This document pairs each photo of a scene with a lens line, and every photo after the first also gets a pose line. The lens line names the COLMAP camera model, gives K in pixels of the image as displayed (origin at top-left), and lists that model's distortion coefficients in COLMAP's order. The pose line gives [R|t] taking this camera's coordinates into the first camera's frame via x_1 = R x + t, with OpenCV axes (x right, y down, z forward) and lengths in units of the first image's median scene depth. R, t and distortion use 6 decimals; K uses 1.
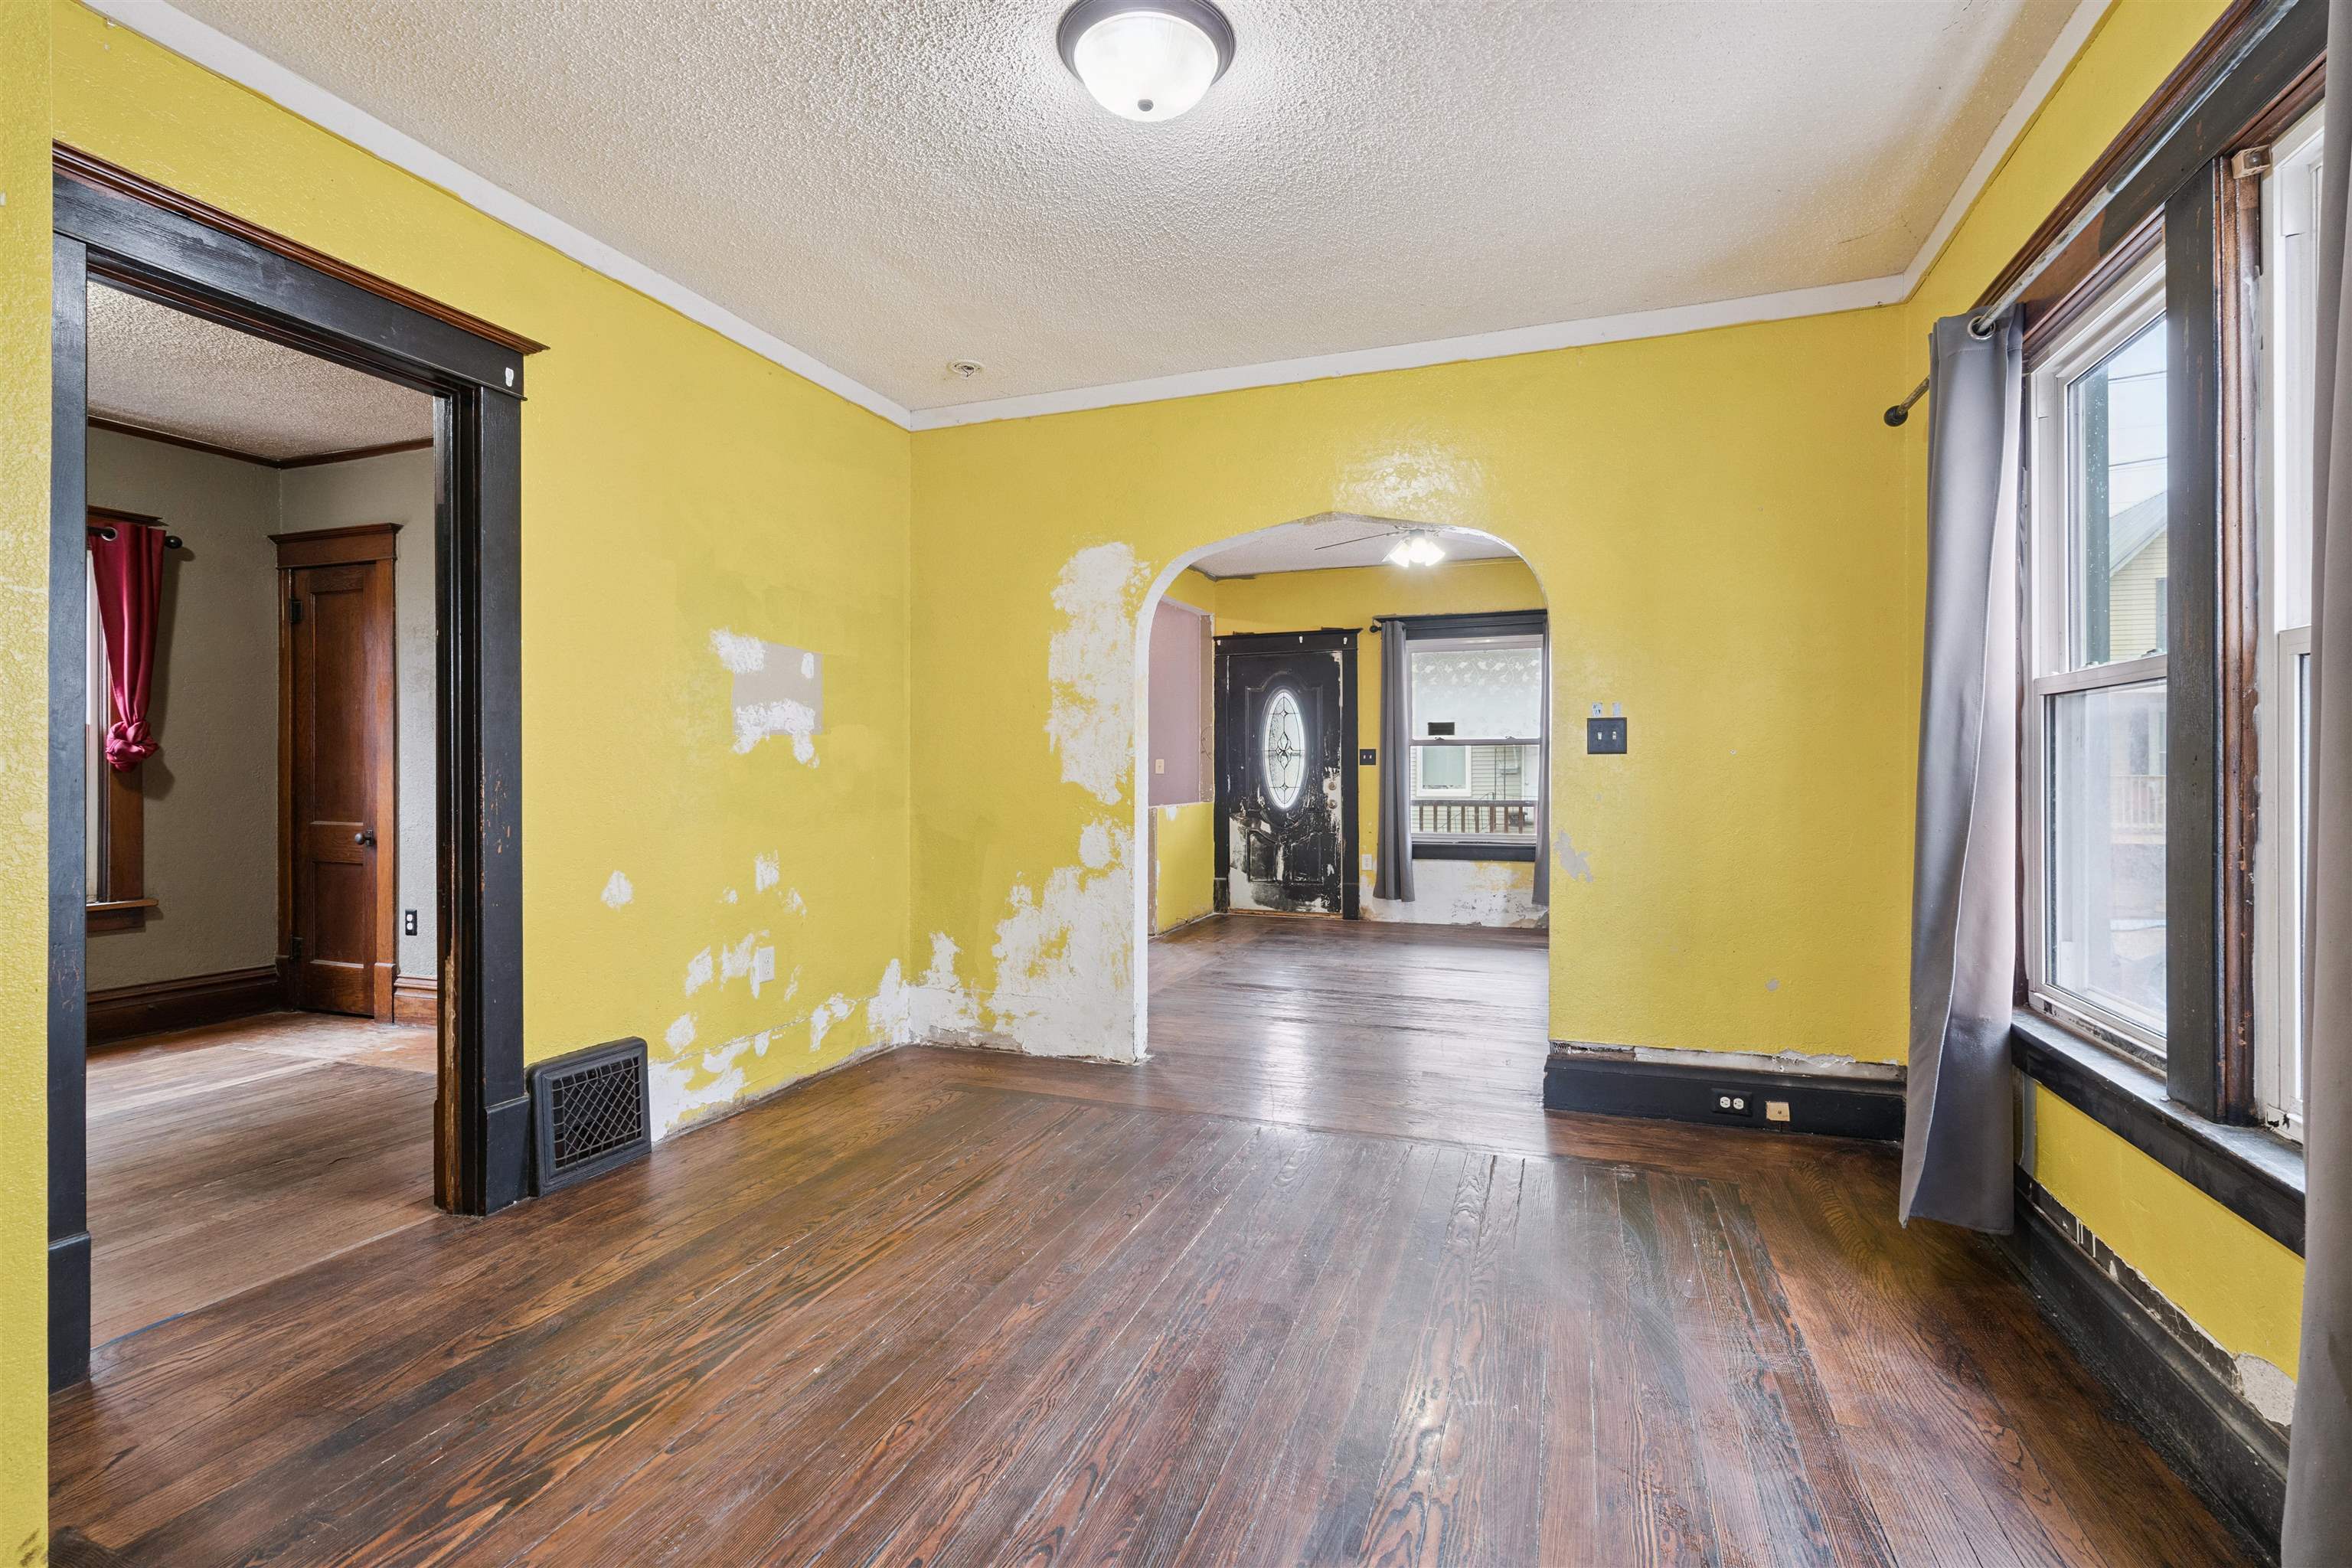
lens RADIAL K [[1060.5, 0, 1186.2], [0, 1060.5, 769.9], [0, 0, 1]] dist [0.000295, -0.000203]
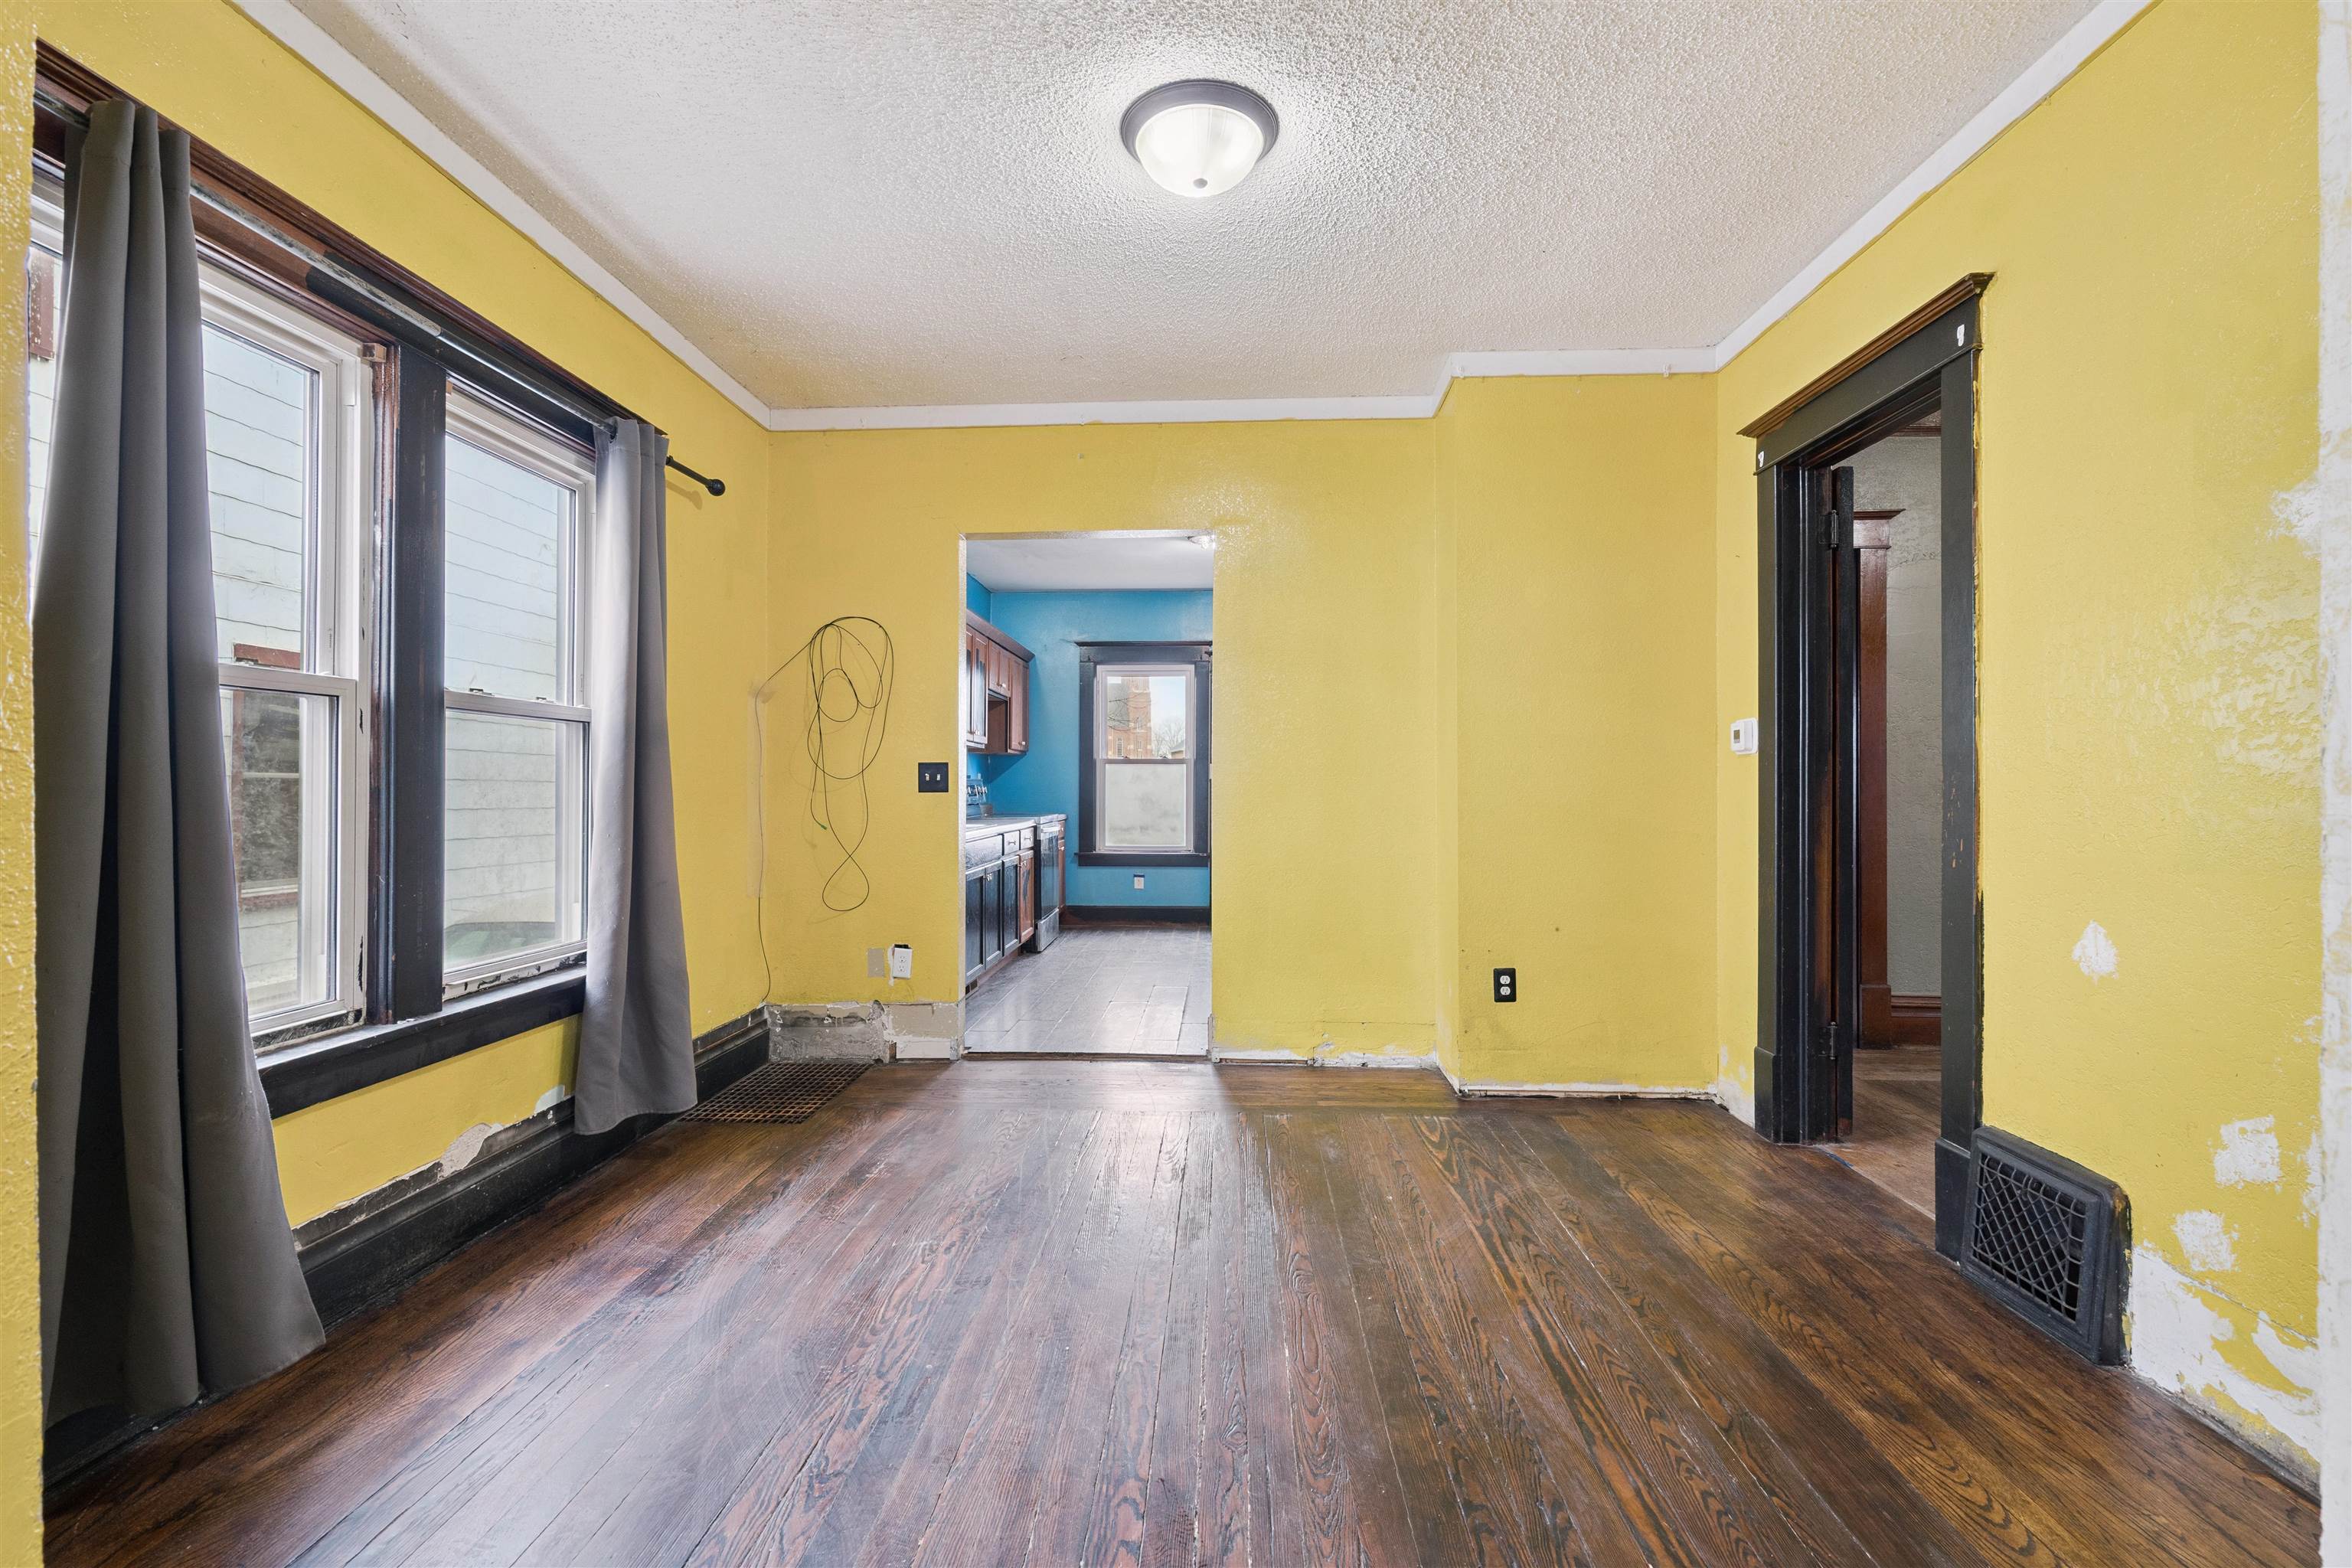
lens RADIAL K [[1060.5, 0, 1192.7], [0, 1060.5, 779.8], [0, 0, 1]] dist [0.000295, -0.000203]
pose [[-0.951066, -0.001612, -0.308983, 0.259378], [0.000618, 0.999974, -0.007119, 0.009721], [0.308987, -0.006962, -0.951041, 1.705729]]
